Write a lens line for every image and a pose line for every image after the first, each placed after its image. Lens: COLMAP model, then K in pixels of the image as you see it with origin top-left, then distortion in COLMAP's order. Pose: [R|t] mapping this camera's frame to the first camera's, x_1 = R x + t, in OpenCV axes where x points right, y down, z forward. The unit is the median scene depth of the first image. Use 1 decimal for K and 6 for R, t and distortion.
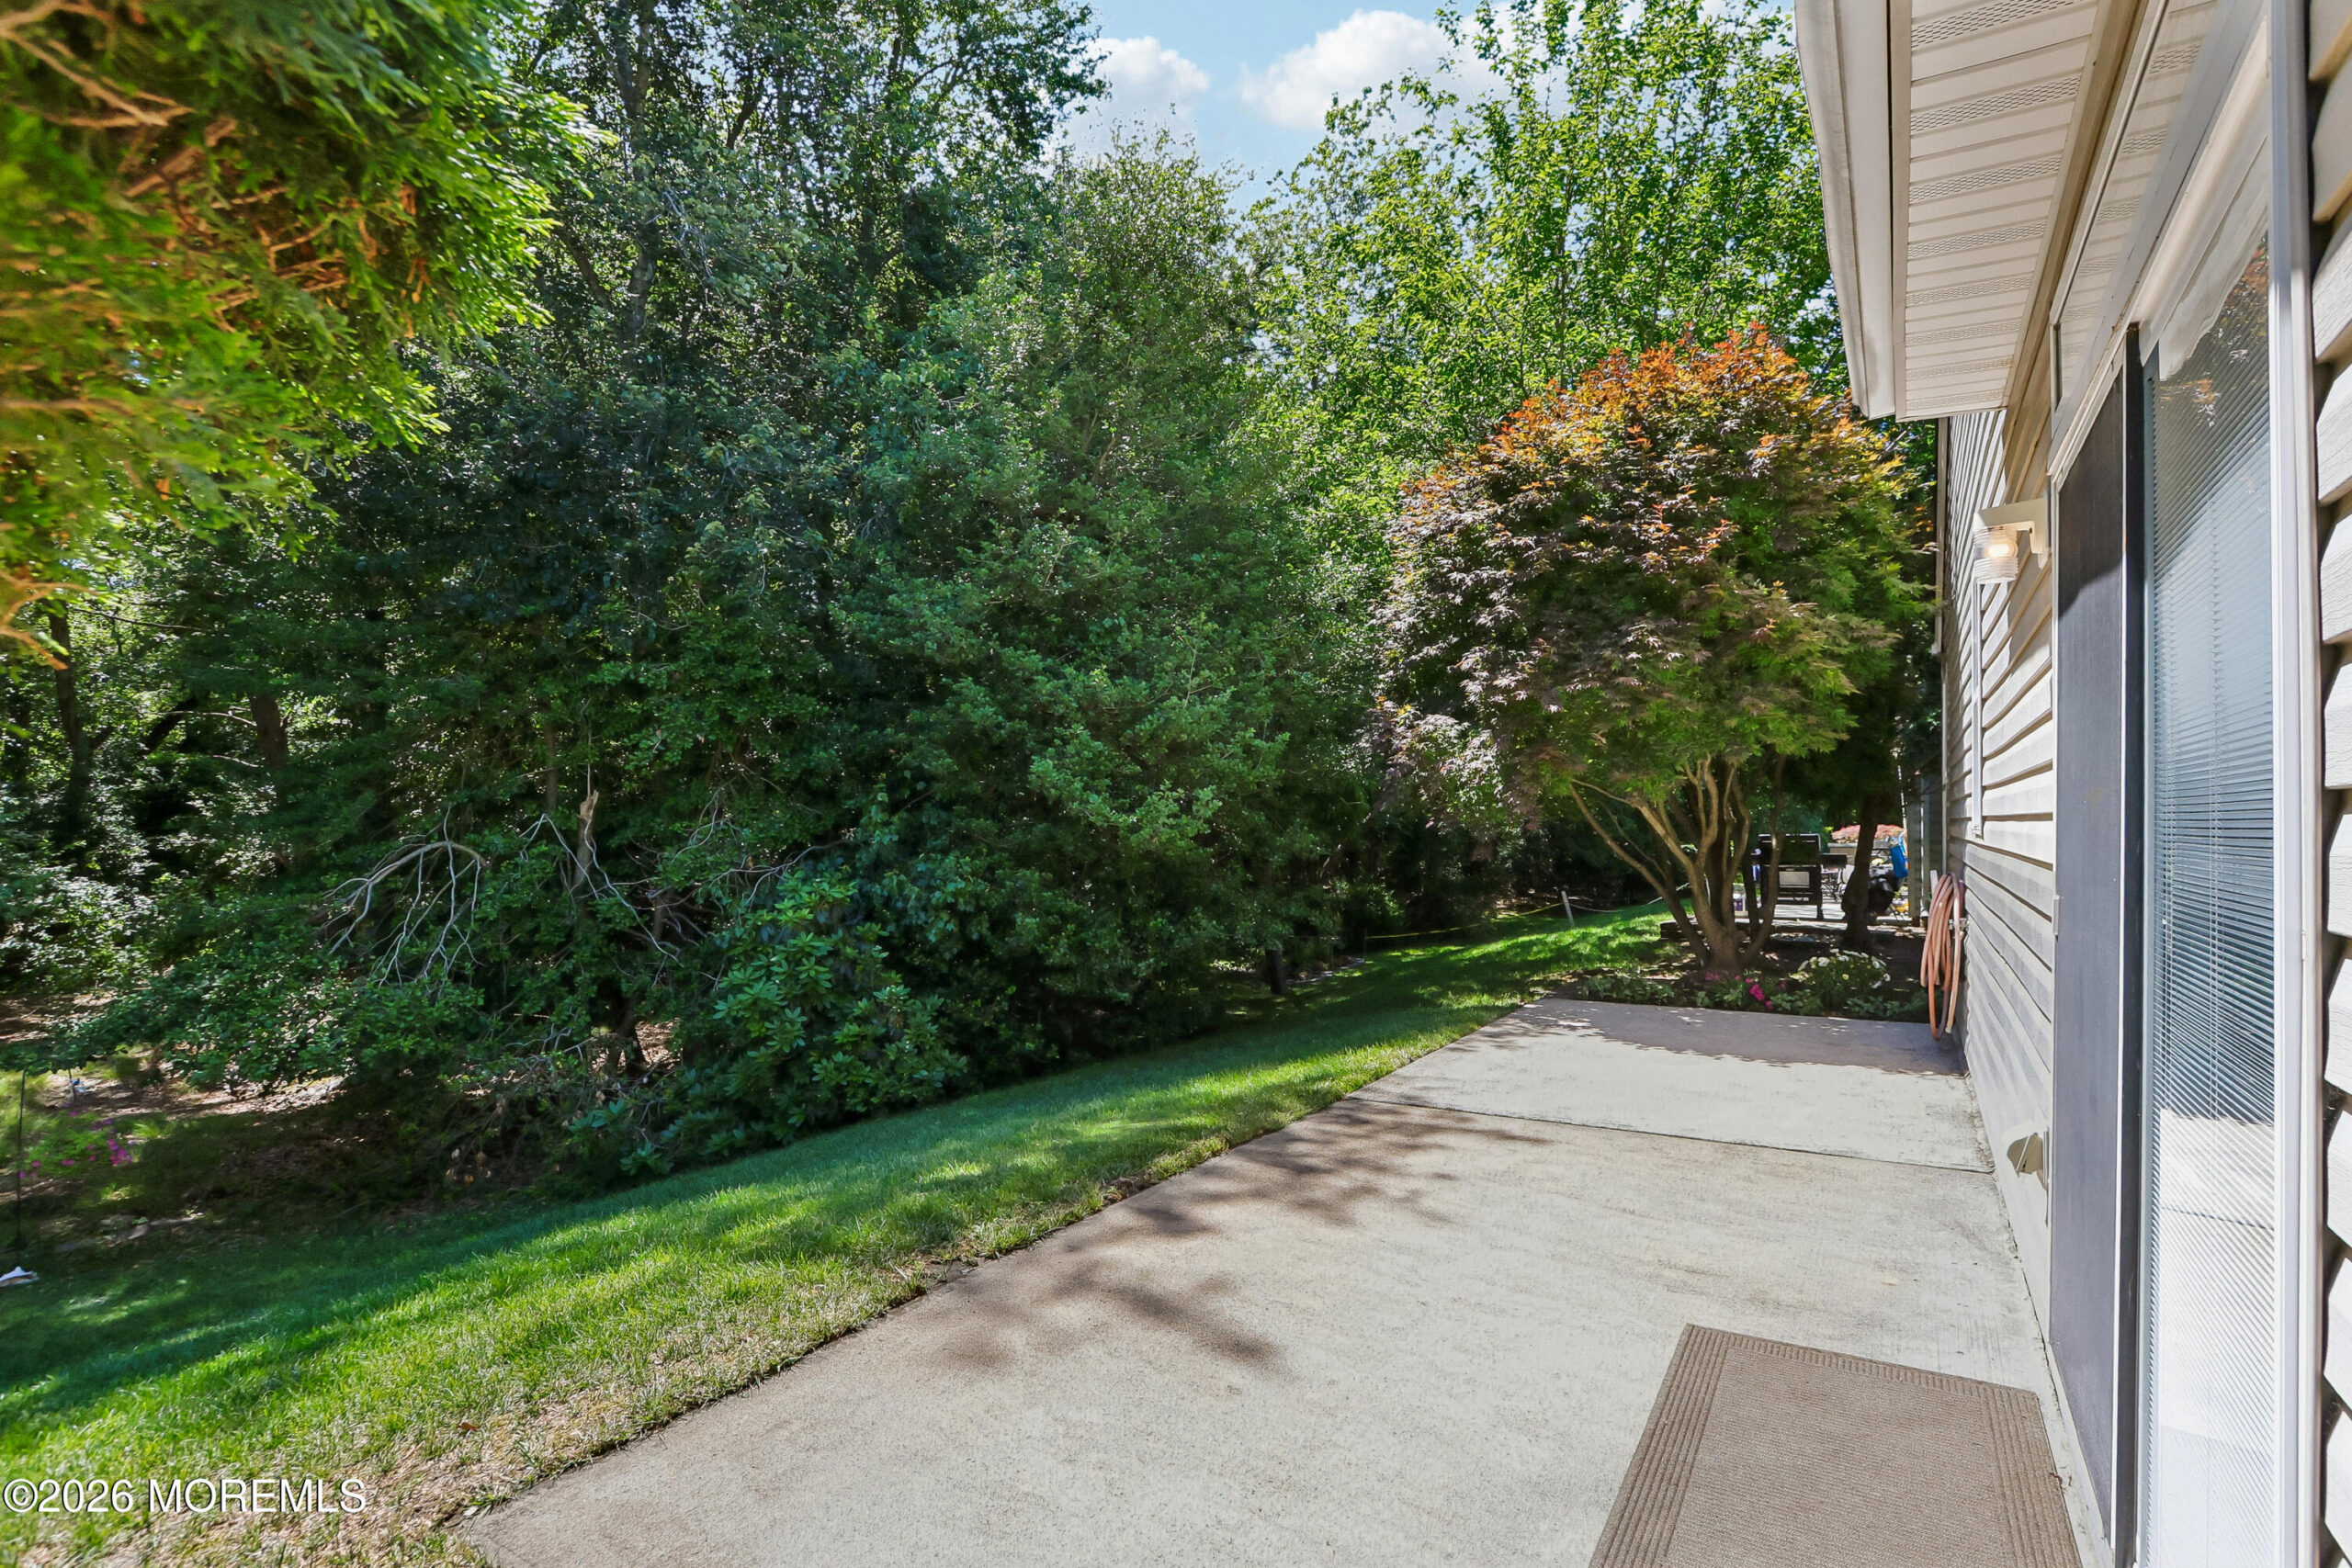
lens RADIAL K [[1101.0, 0, 1178.0], [0, 1101.0, 792.1], [0, 0, 1]] dist [-0.007221, -0.000772]
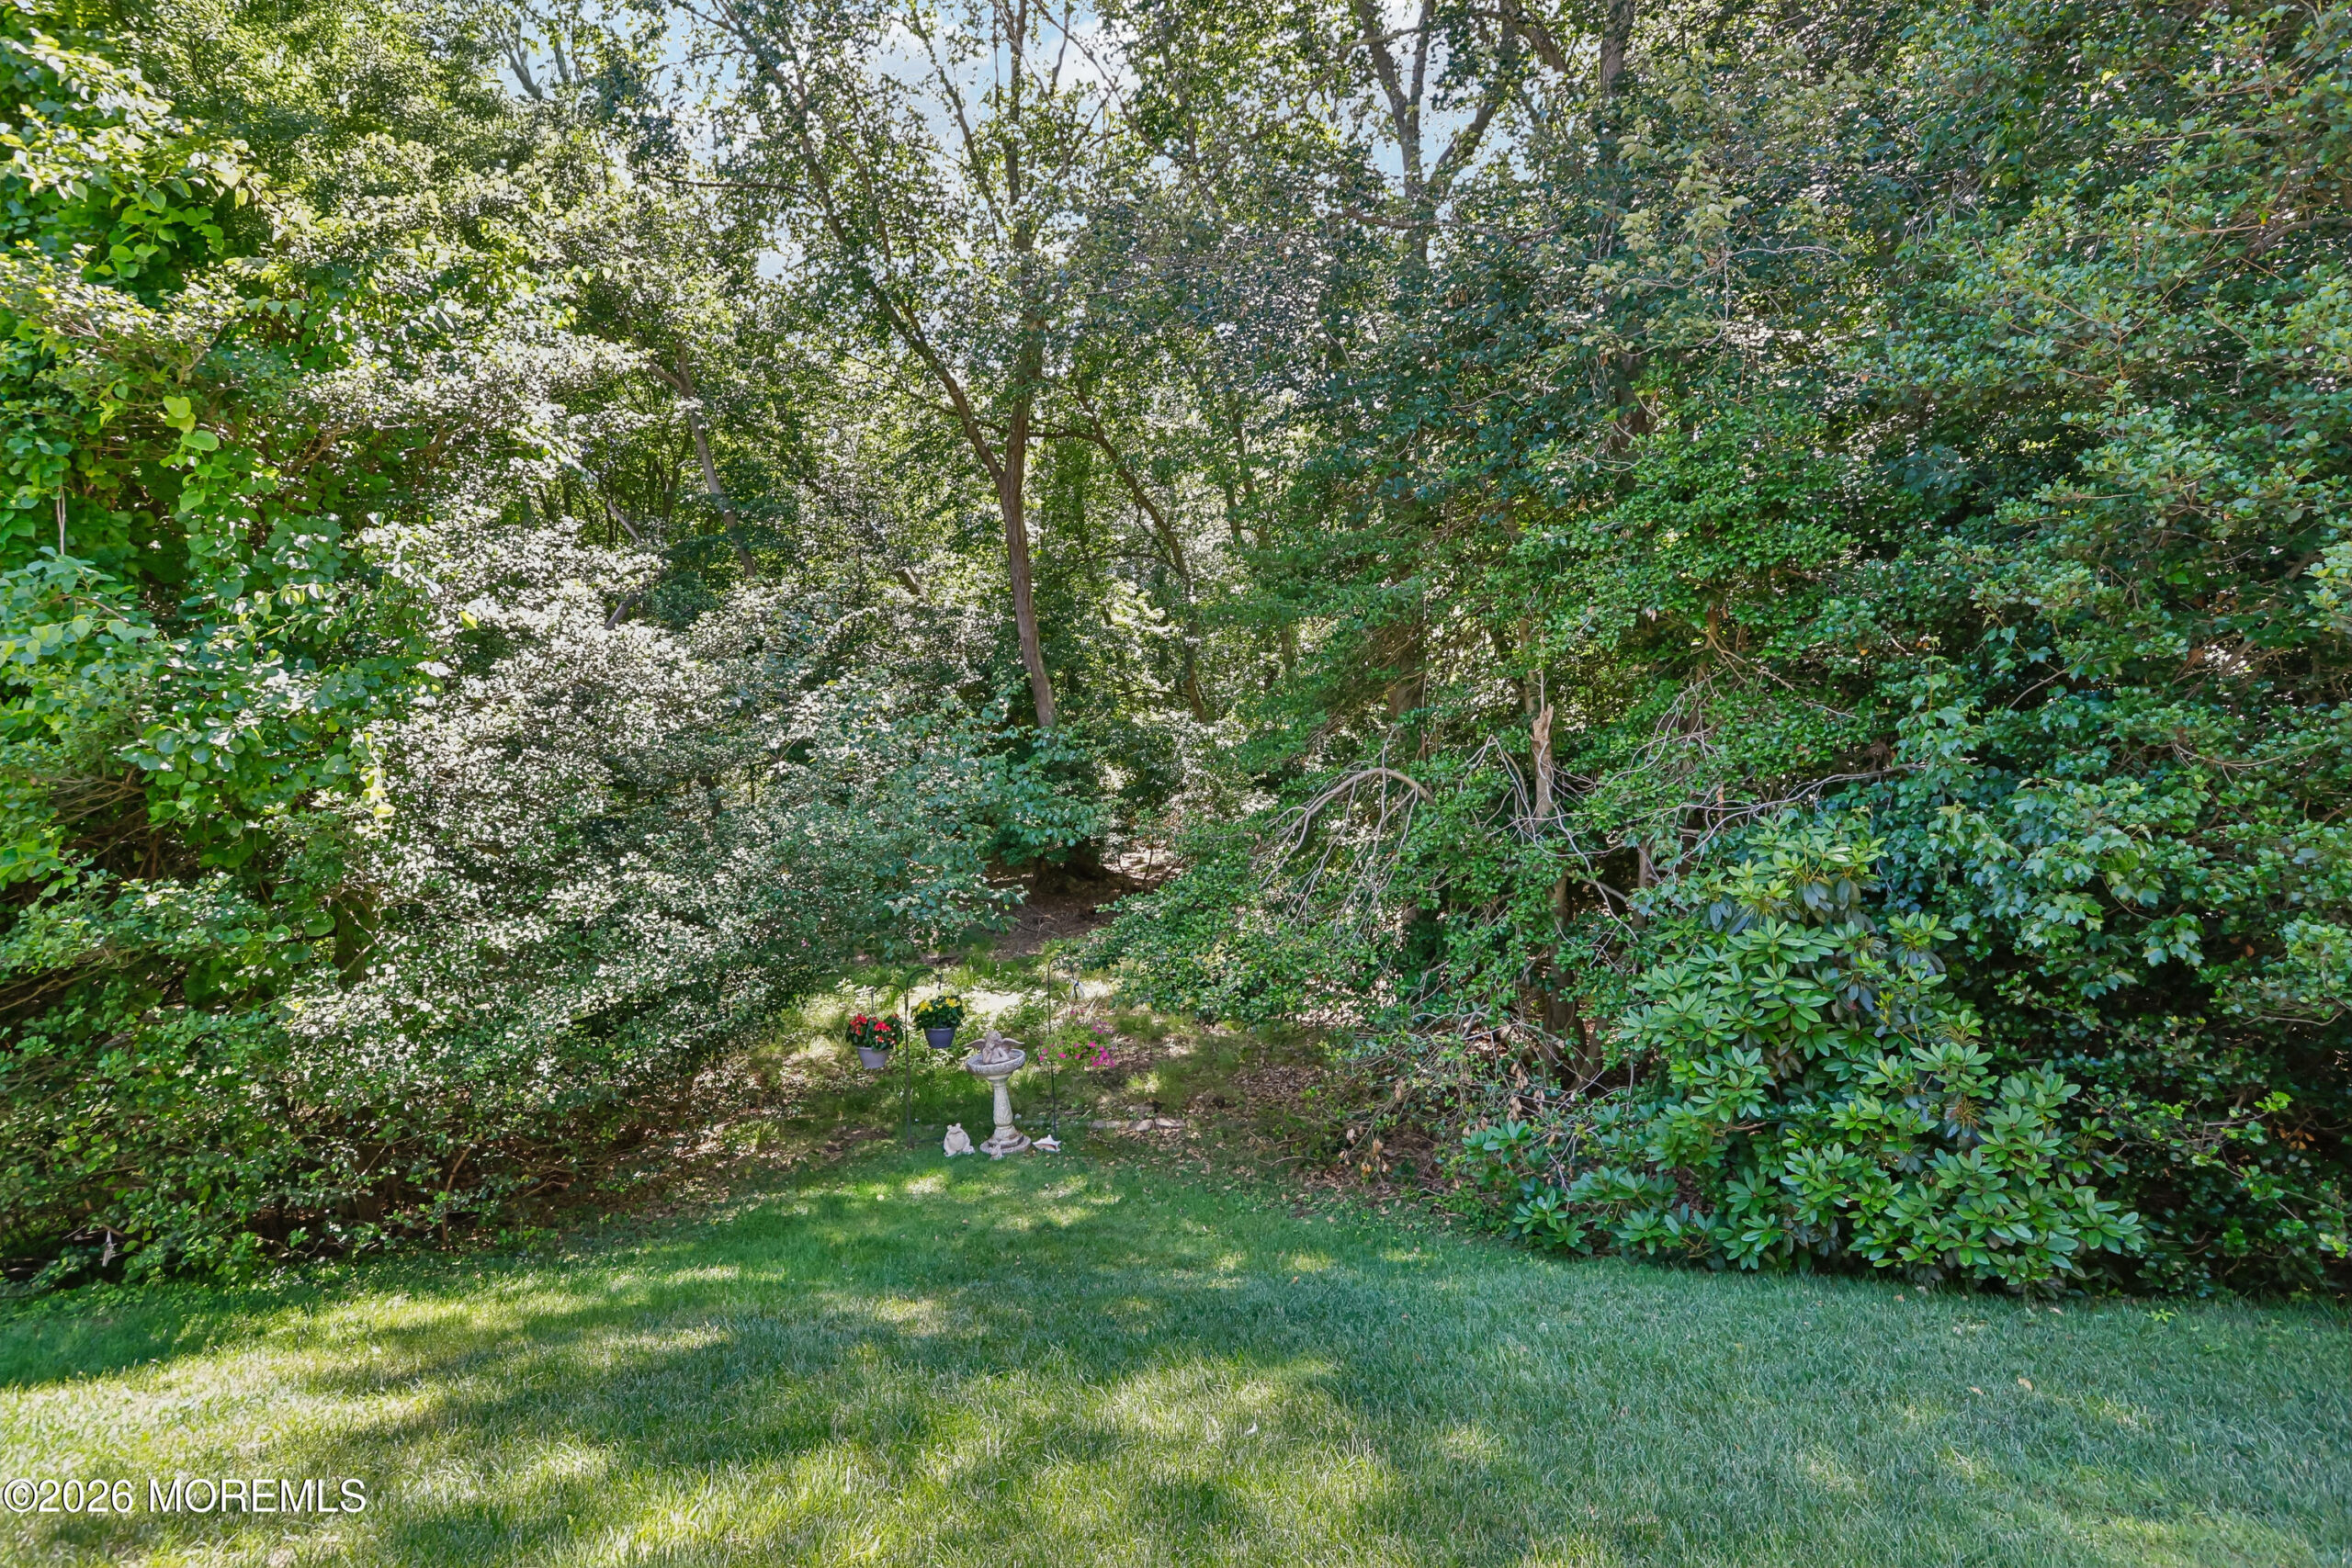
lens RADIAL K [[1101.0, 0, 1157.1], [0, 1101.0, 786.4], [0, 0, 1]] dist [-0.007221, -0.000772]
pose [[0.569080, 0.012436, -0.822188, -0.051754], [0.024991, 0.999162, 0.032411, 0.031087], [0.821902, -0.038992, 0.568292, 0.404117]]
